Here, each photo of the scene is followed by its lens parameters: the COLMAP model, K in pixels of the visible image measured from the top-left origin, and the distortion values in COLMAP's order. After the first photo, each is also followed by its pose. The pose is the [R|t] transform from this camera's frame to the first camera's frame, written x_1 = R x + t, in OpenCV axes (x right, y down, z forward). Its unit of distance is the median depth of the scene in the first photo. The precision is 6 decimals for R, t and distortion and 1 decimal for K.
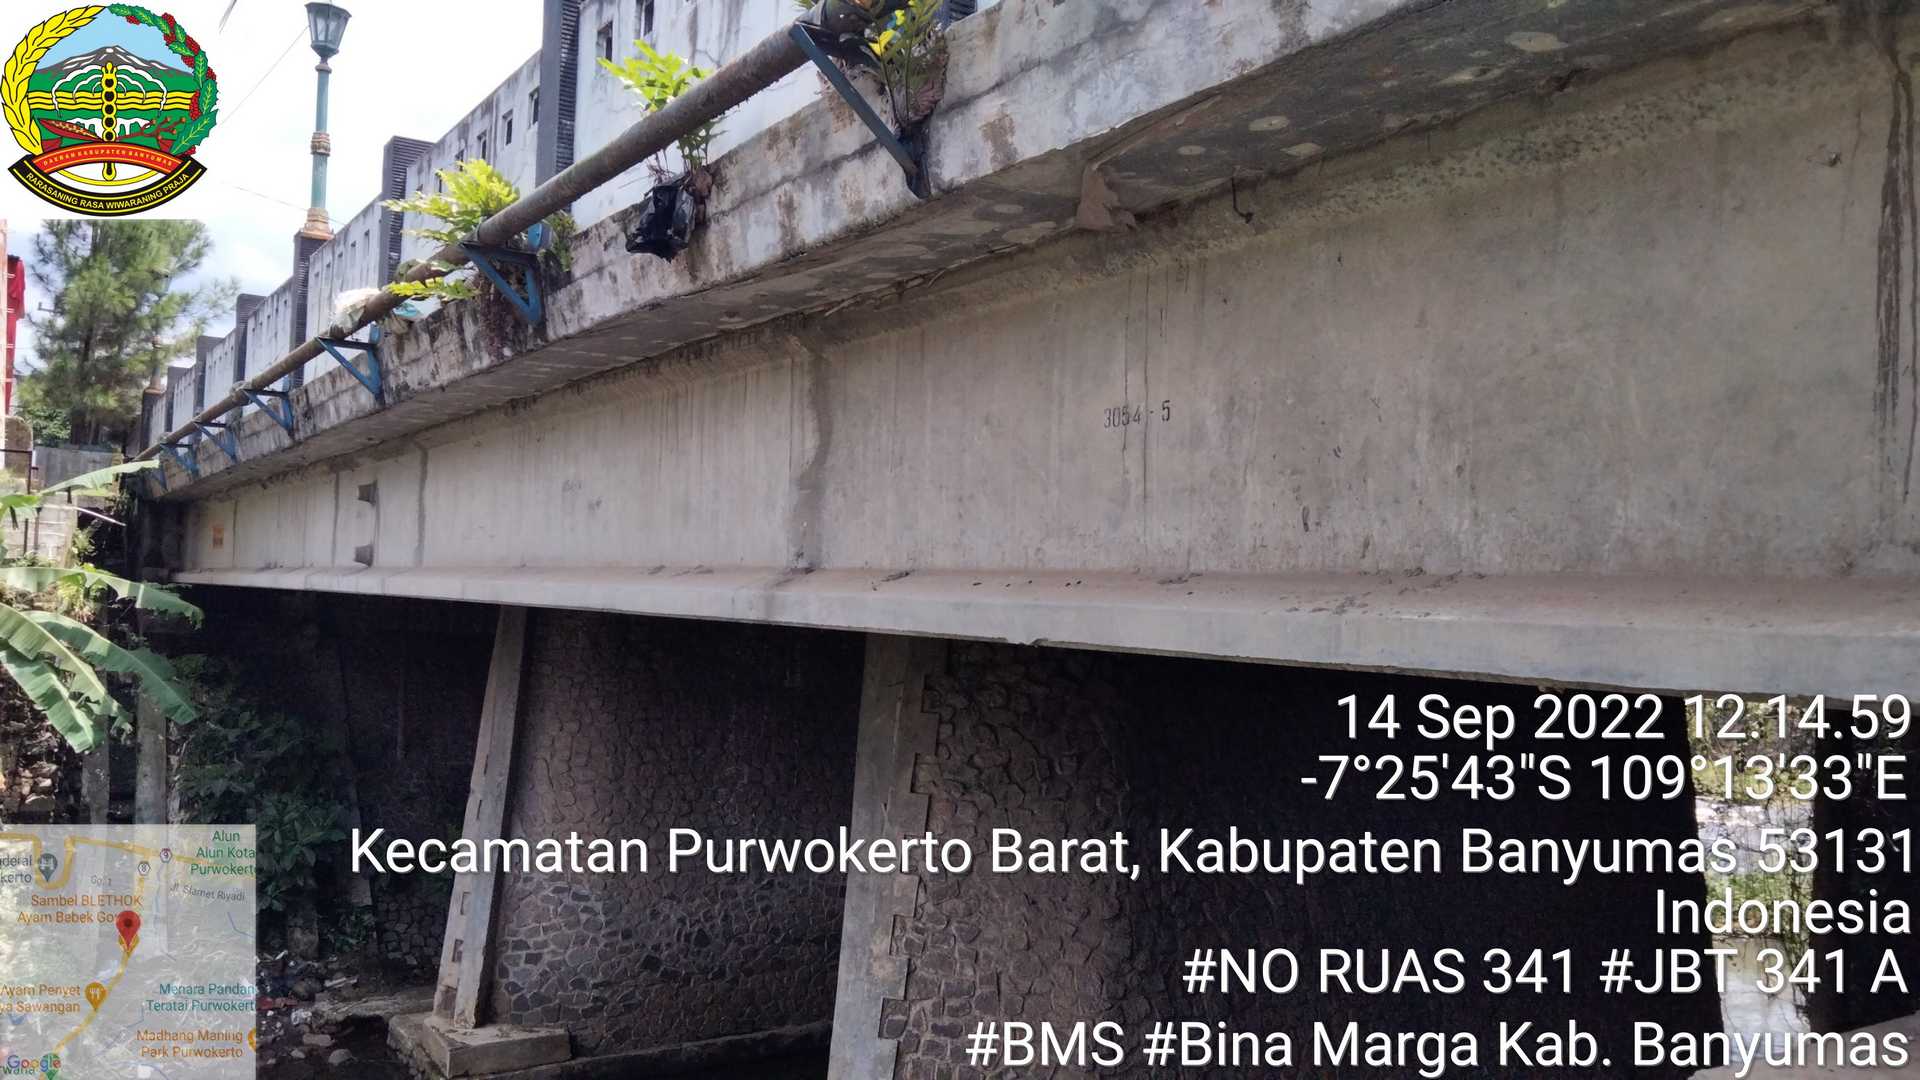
lens RADIAL K [[1502.9, 0, 964.1], [0, 1502.9, 541.4], [0, 0, 1]] dist [0.029646, -0.003969]
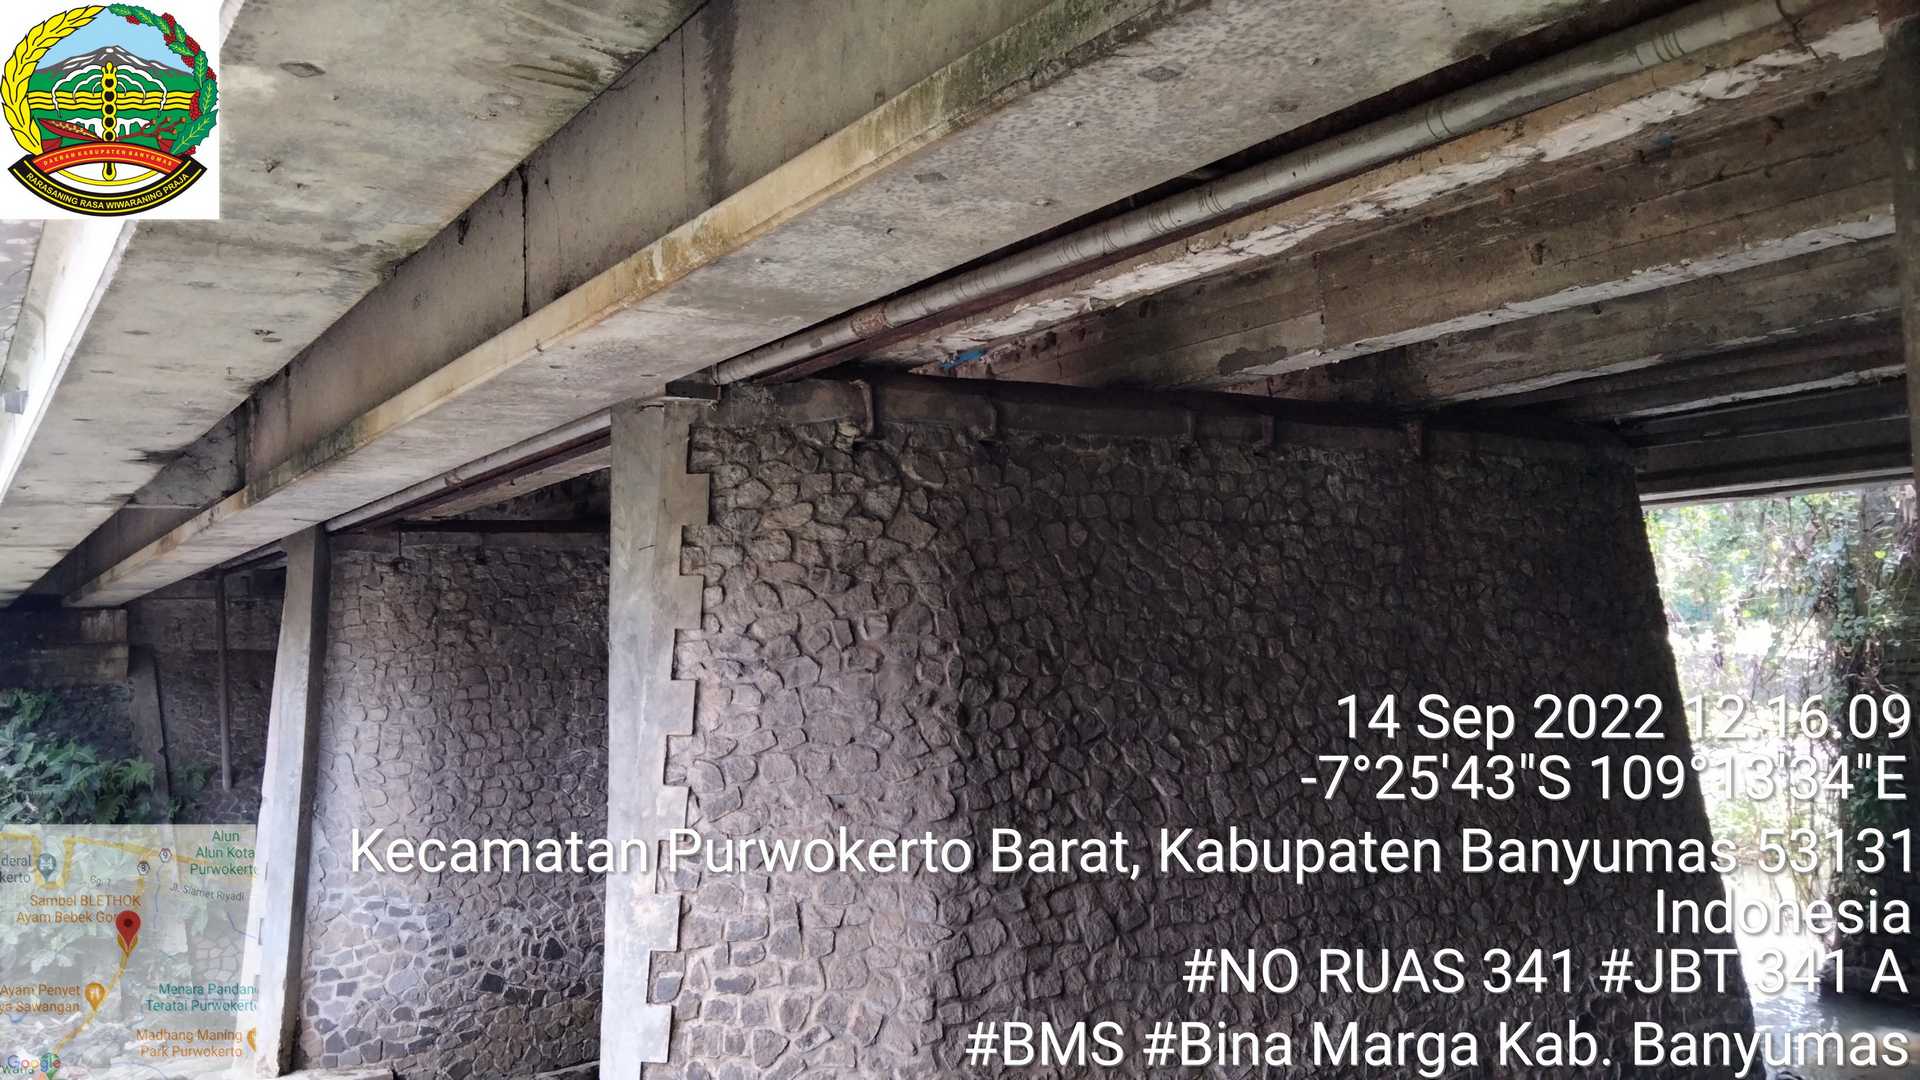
lens RADIAL K [[1502.9, 0, 957.5], [0, 1502.9, 546.7], [0, 0, 1]] dist [0.029646, -0.003969]
pose [[0.996339, -0.083455, 0.018553, 0.060056], [0.083871, 0.996213, -0.022921, 0.077948], [-0.016570, 0.024393, 0.999565, 0.142073]]
